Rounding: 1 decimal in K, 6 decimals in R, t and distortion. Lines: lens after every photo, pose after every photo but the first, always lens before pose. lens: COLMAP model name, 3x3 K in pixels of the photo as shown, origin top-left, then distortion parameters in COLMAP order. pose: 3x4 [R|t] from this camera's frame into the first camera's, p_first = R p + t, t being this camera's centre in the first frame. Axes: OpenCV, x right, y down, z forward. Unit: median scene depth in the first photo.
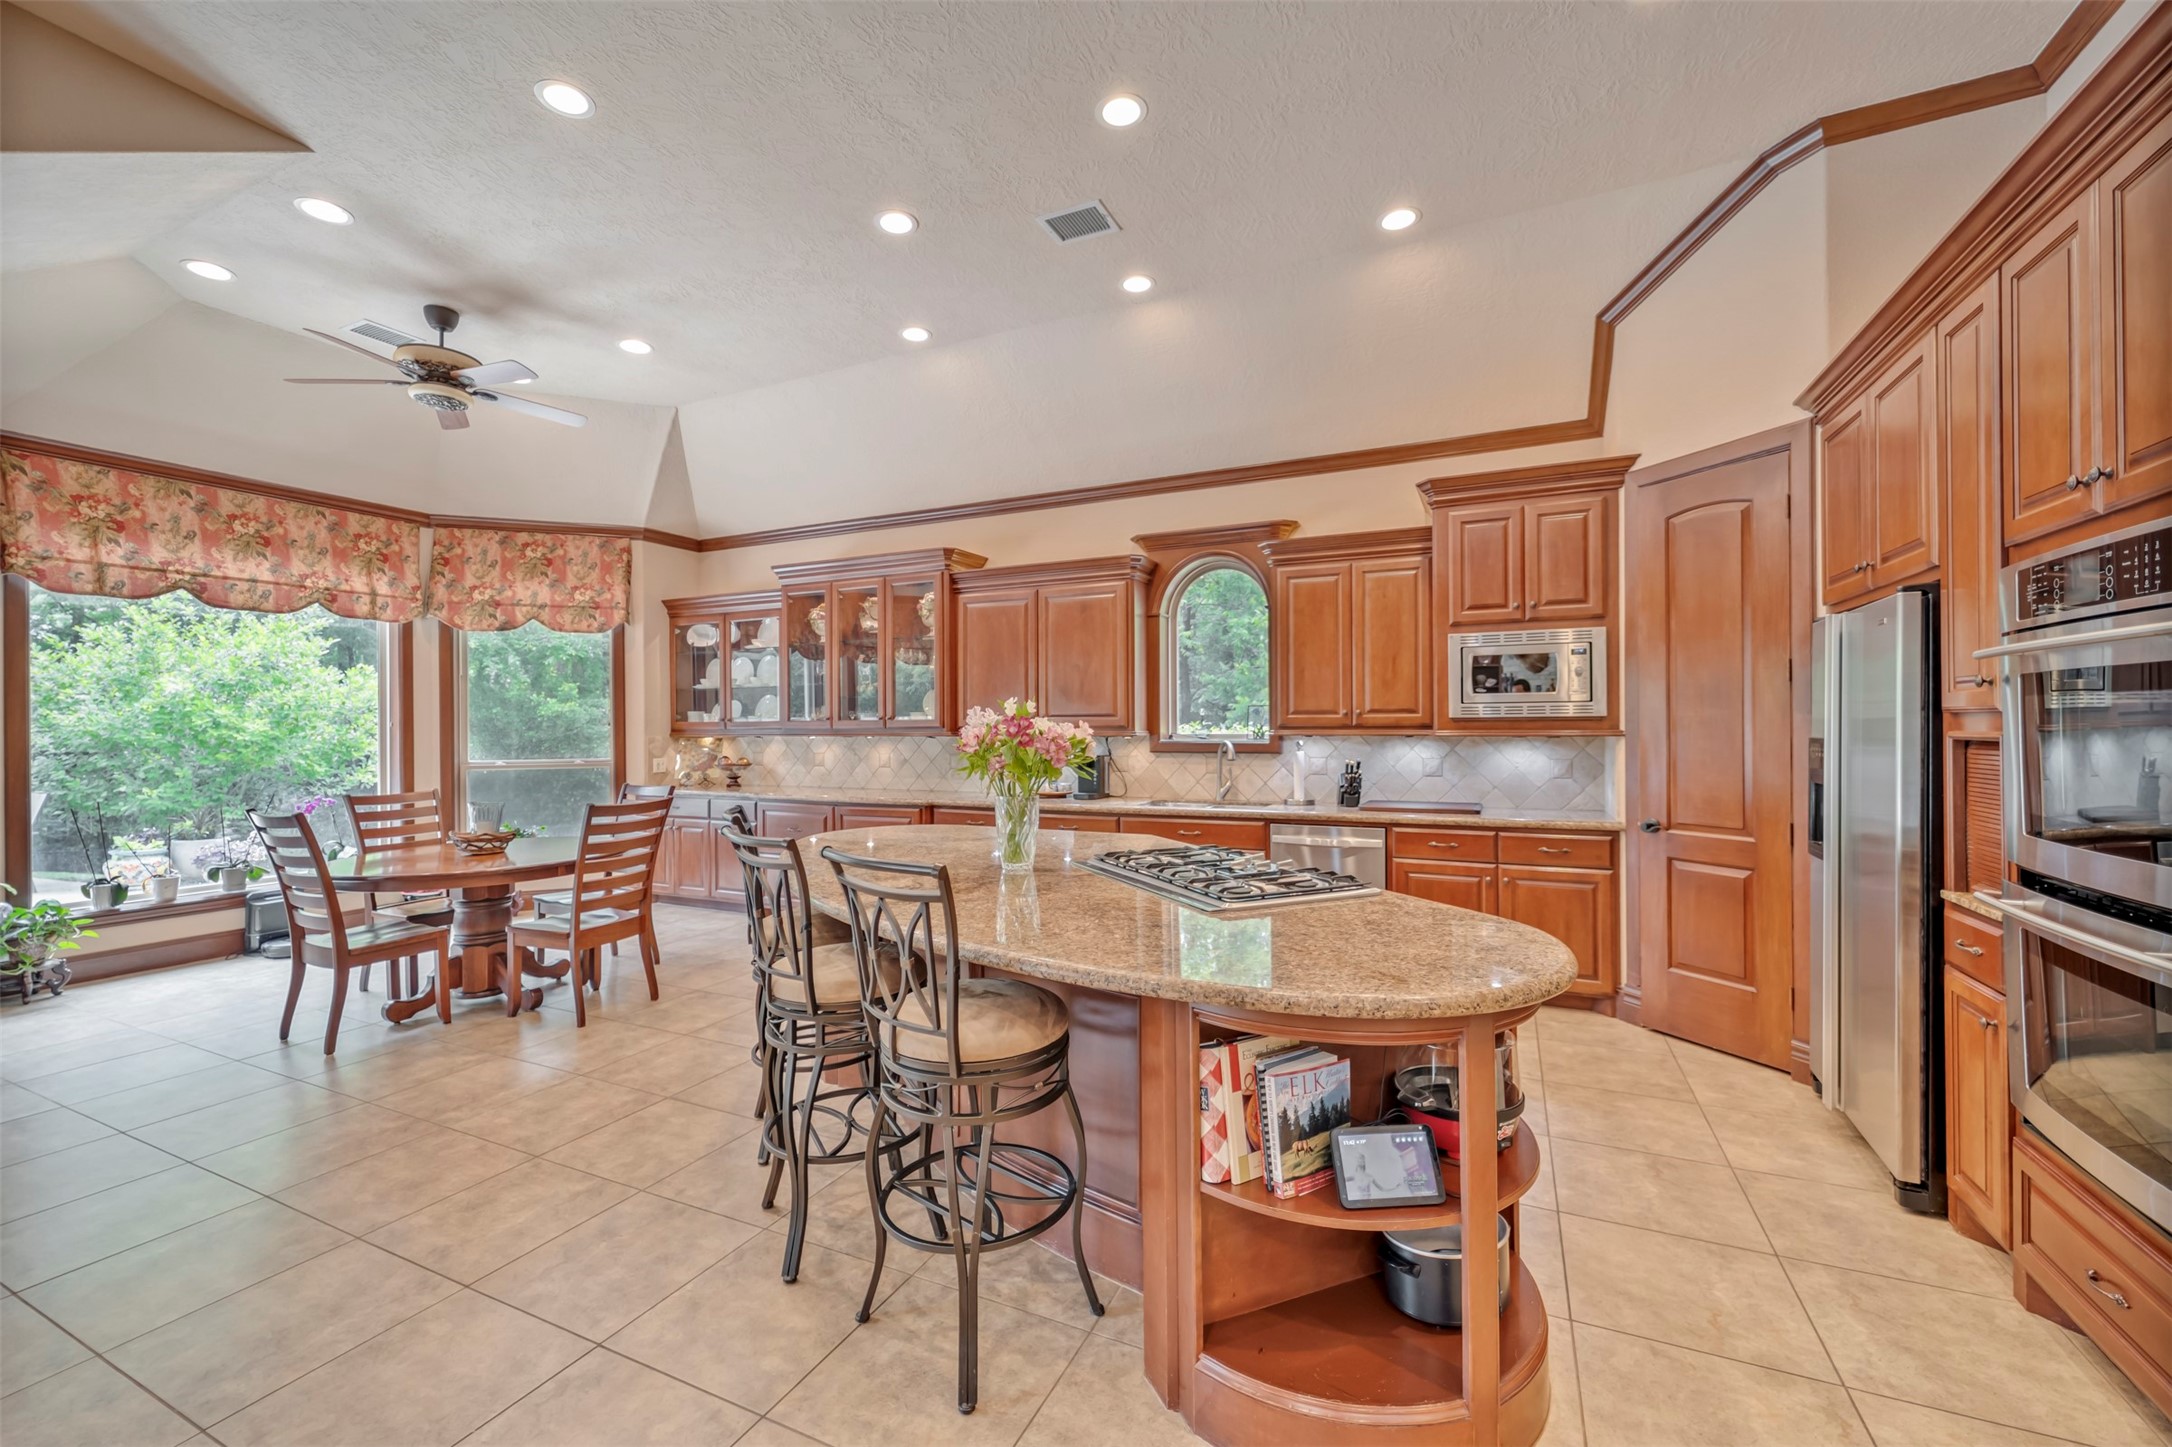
lens RADIAL K [[872.9, 0, 1087.8], [0, 872.9, 720.0], [0, 0, 1]] dist [0.005076, -0.002885]
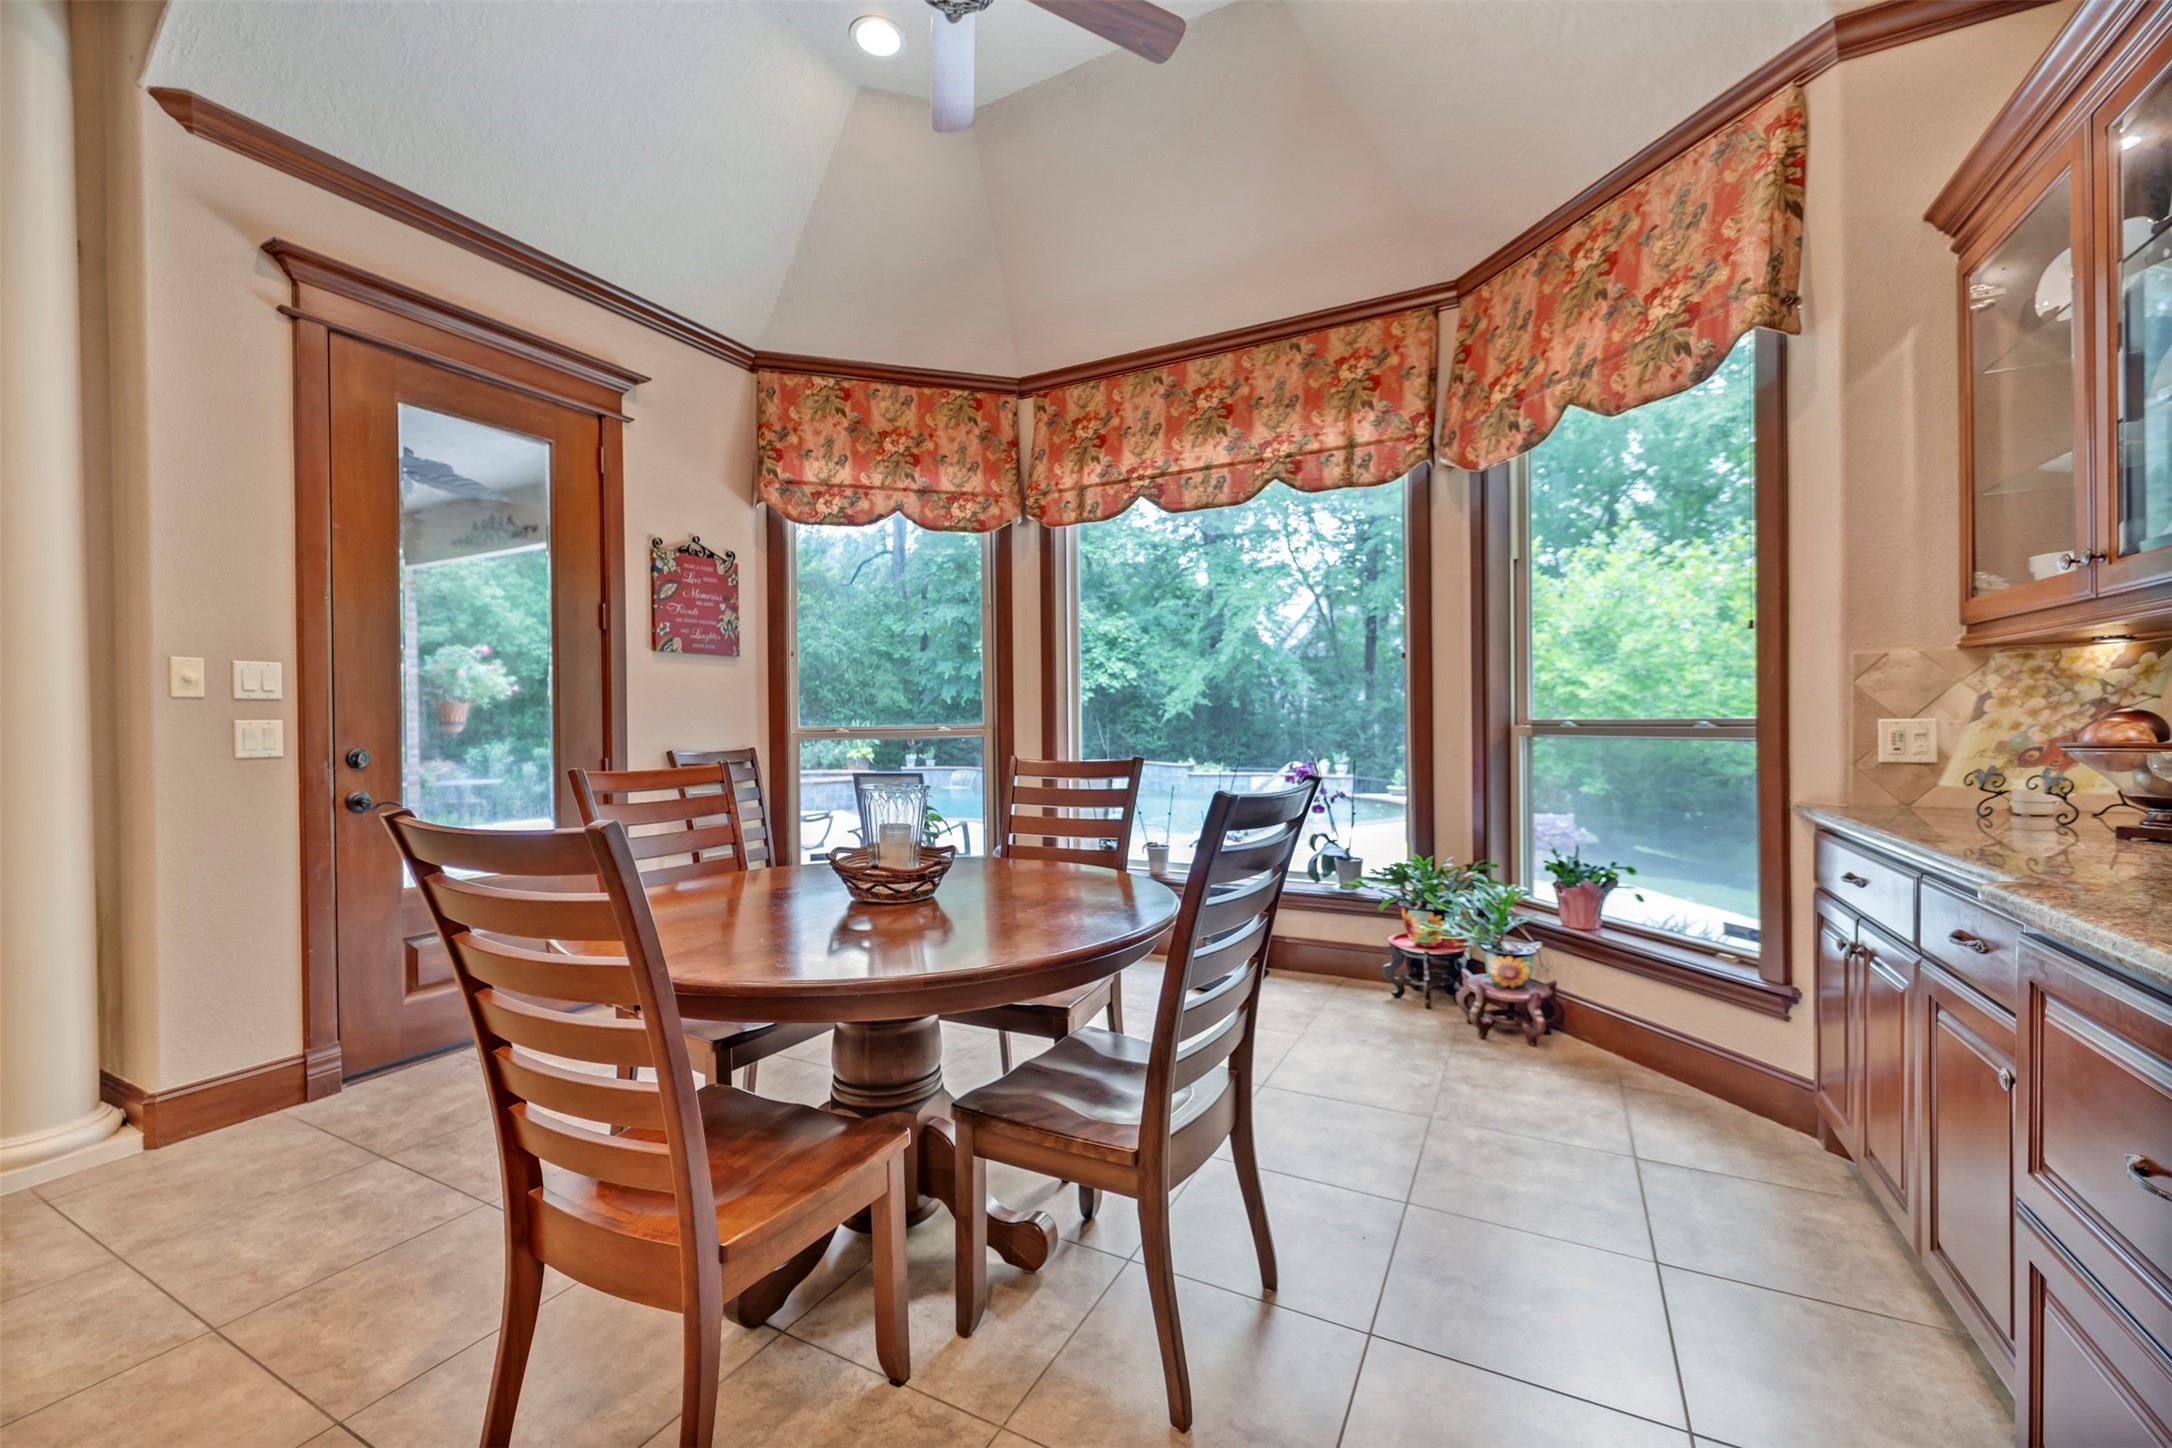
lens RADIAL K [[872.9, 0, 1077.7], [0, 872.9, 726.9], [0, 0, 1]] dist [0.005076, -0.002885]
pose [[-0.052189, 0.015967, -0.998510, -0.220500], [0.015584, 0.999763, 0.015173, 0.052801], [0.998516, -0.014769, -0.052425, 1.011547]]
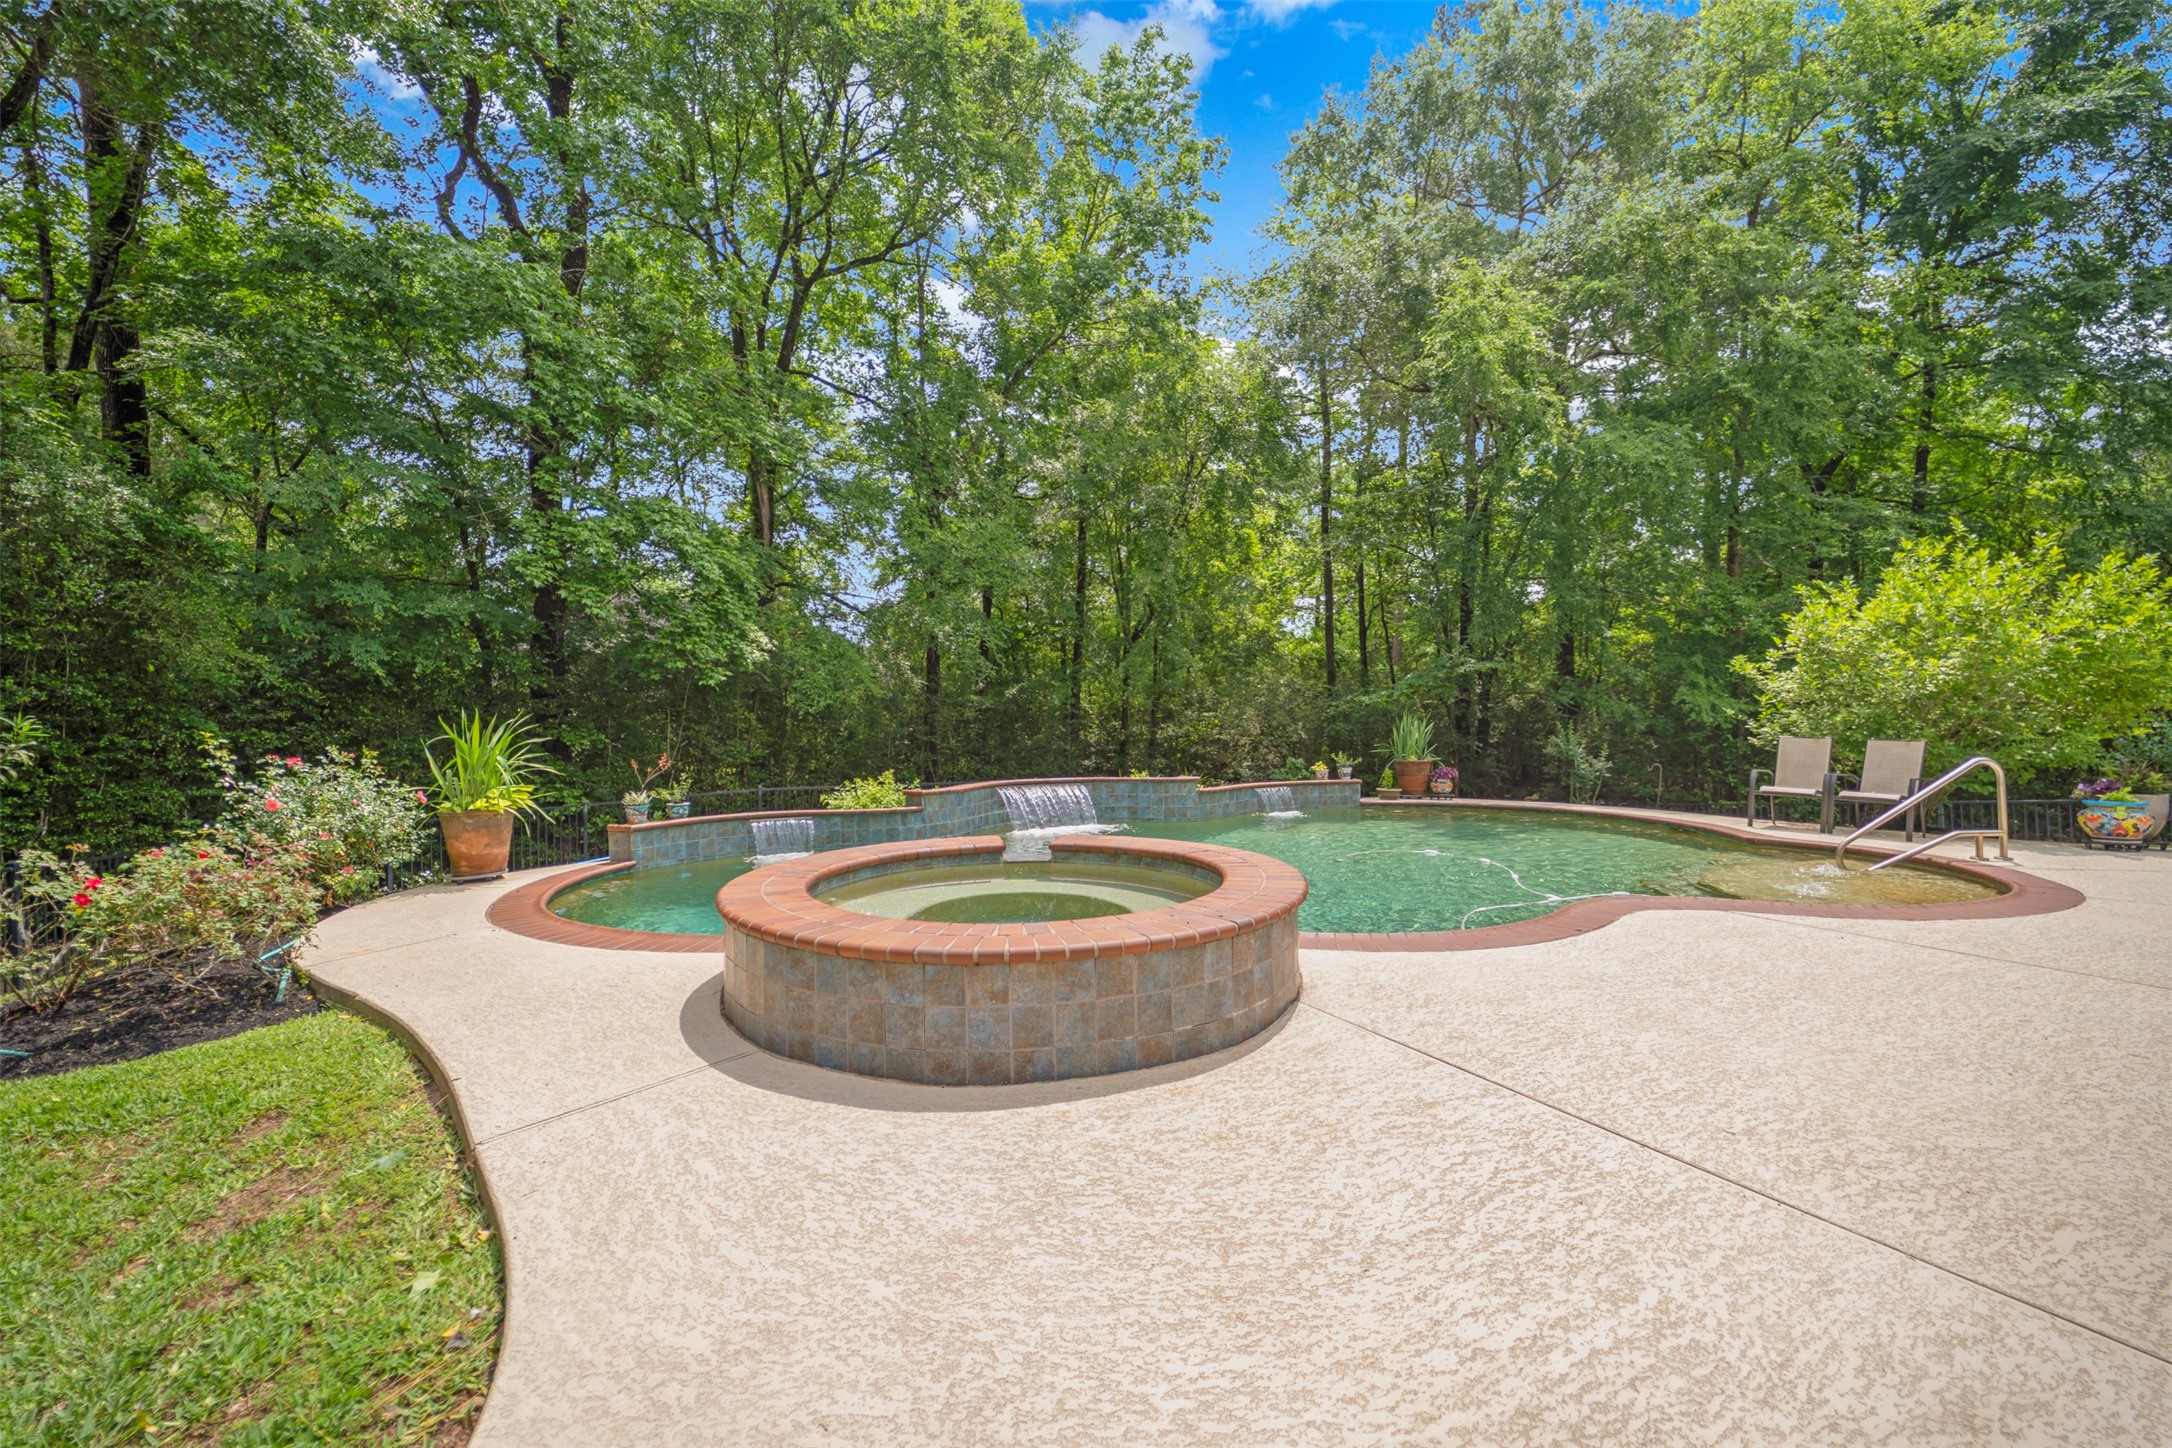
lens RADIAL K [[872.9, 0, 1081.3], [0, 872.9, 733.4], [0, 0, 1]] dist [0.005076, -0.002885]
pose [[0.802563, 0.013019, -0.596425, -2.350393], [0.005148, 0.999573, 0.028747, 0.070195], [0.596545, -0.026142, 0.802154, -0.682981]]
